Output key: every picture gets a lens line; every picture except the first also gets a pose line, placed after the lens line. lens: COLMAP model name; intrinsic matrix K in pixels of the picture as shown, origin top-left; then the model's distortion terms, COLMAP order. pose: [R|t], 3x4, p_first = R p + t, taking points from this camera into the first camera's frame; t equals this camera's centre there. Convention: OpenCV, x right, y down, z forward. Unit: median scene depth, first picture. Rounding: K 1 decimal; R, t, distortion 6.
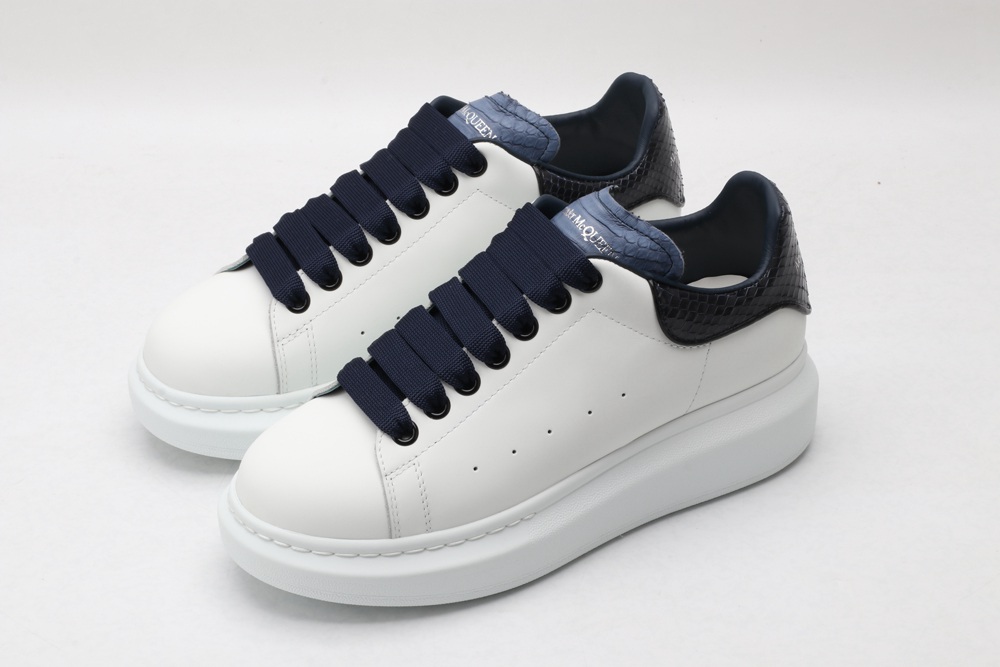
lens RADIAL K [[2374.5, 0, 500.0], [0, 2374.5, 333.5], [0, 0, 1]] dist [-0.074396, 0.203854]
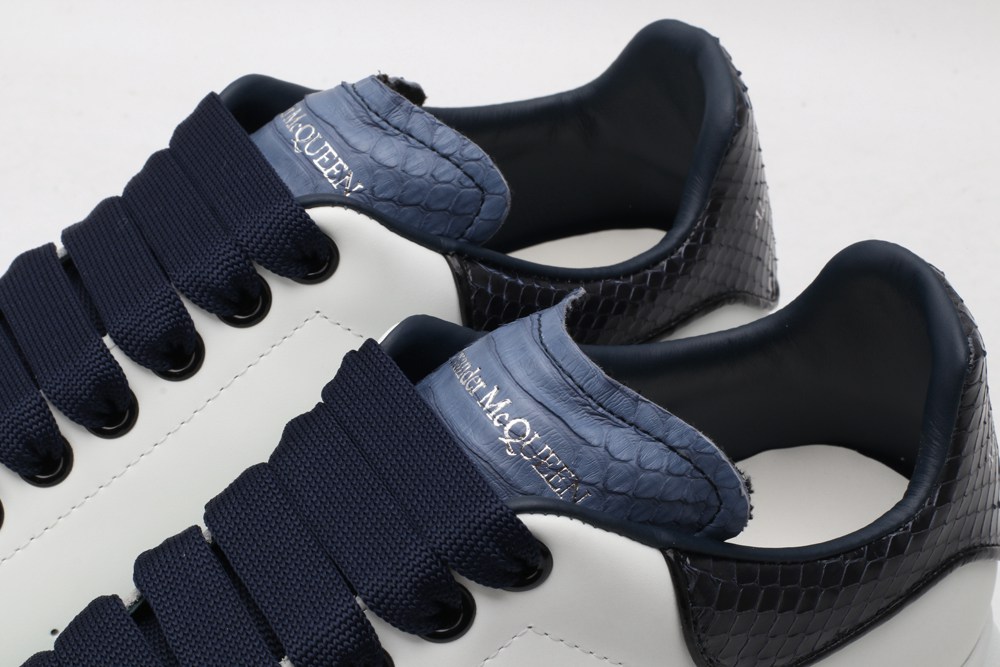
lens RADIAL K [[2374.5, 0, 500.0], [0, 2374.5, 333.5], [0, 0, 1]] dist [-0.074396, 0.203854]
pose [[0.999890, 0.011580, 0.009315, 0.019594], [-0.012489, 0.994470, 0.104272, -0.100961], [-0.008056, -0.104377, 0.994505, 0.564438]]
